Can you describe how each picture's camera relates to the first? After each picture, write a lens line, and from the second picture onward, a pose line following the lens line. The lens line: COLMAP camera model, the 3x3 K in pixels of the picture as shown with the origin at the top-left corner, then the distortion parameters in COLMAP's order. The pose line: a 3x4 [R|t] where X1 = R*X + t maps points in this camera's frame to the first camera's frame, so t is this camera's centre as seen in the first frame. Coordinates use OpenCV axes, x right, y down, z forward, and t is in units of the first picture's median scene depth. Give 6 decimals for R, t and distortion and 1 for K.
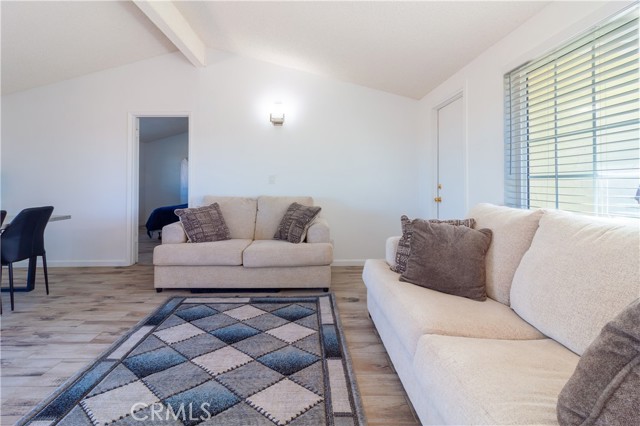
lens RADIAL K [[300.7, 0, 307.5], [0, 300.7, 180.0], [0, 0, 1]] dist [-0.002671, -0.000933]
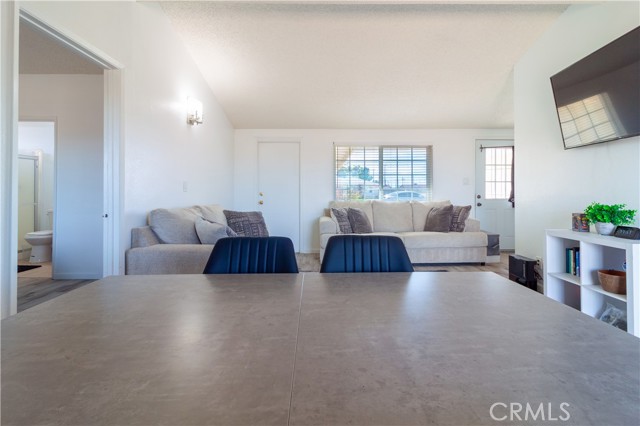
lens RADIAL K [[300.7, 0, 325.2], [0, 300.7, 194.6], [0, 0, 1]] dist [-0.002671, -0.000933]
pose [[-0.011201, -0.002218, 0.999935, -1.686690], [-0.009511, 0.999953, 0.002112, 0.031024], [-0.999892, -0.009486, -0.011221, 1.110340]]
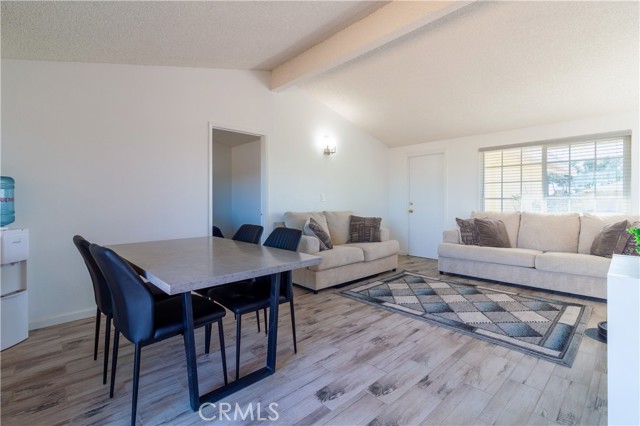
lens RADIAL K [[300.7, 0, 322.1], [0, 300.7, 207.6], [0, 0, 1]] dist [-0.002671, -0.000933]
pose [[0.727585, -0.008029, 0.685971, -1.689218], [-0.011041, 0.999665, 0.023411, 0.019944], [-0.685929, -0.024608, 0.727253, 0.203842]]
